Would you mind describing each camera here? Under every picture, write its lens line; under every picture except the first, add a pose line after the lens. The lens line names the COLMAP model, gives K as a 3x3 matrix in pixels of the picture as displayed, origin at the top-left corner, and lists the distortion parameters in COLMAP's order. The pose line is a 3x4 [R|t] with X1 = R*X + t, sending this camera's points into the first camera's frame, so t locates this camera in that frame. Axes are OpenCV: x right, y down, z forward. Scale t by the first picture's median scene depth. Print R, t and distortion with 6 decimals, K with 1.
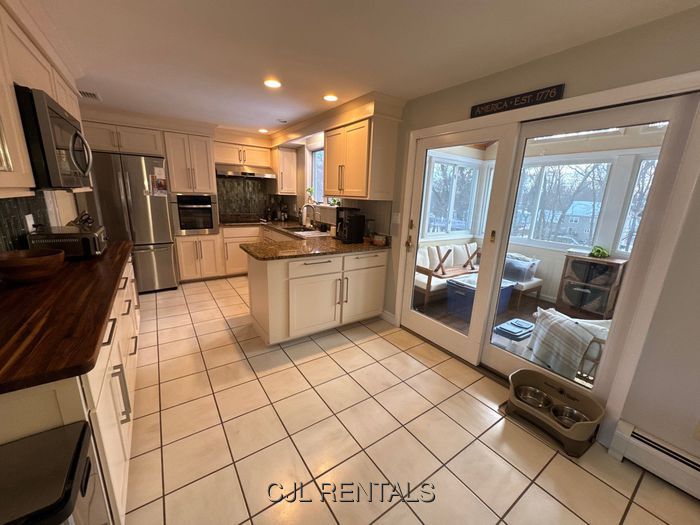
lens RADIAL K [[279.3, 0, 350.6], [0, 279.3, 263.0], [0, 0, 1]] dist [-0.000952, -0.000003]
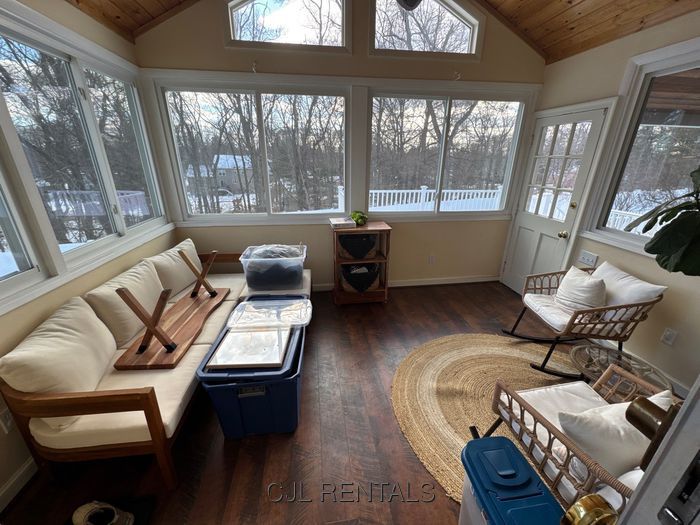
lens RADIAL K [[279.3, 0, 350.6], [0, 279.3, 263.0], [0, 0, 1]] dist [-0.000952, -0.000003]
pose [[0.454284, -0.343873, 0.821813, 0.156404], [0.222100, 0.937086, 0.269334, -0.119843], [-0.862727, 0.060171, 0.502078, 0.541953]]
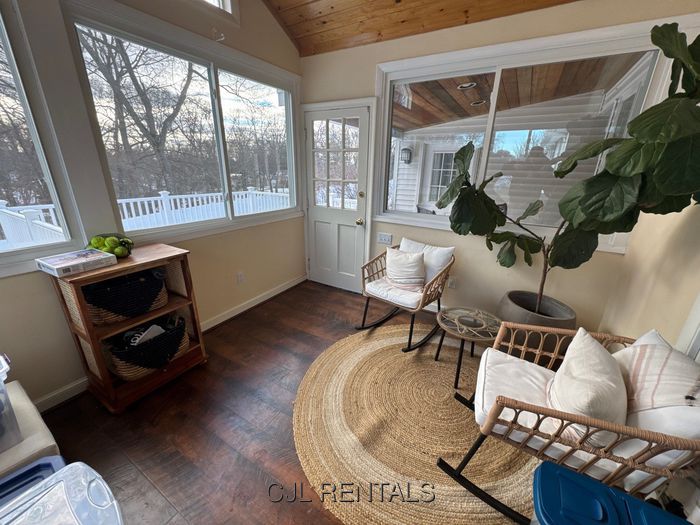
lens RADIAL K [[278.3, 0, 349.0], [0, 278.3, 262.7], [0, 0, 1]] dist [0.001163, 0.000306]
pose [[-0.410651, -0.335362, 0.847879, 0.306377], [0.187226, 0.879074, 0.438379, -0.120088], [-0.892363, 0.338766, -0.298203, 0.695945]]
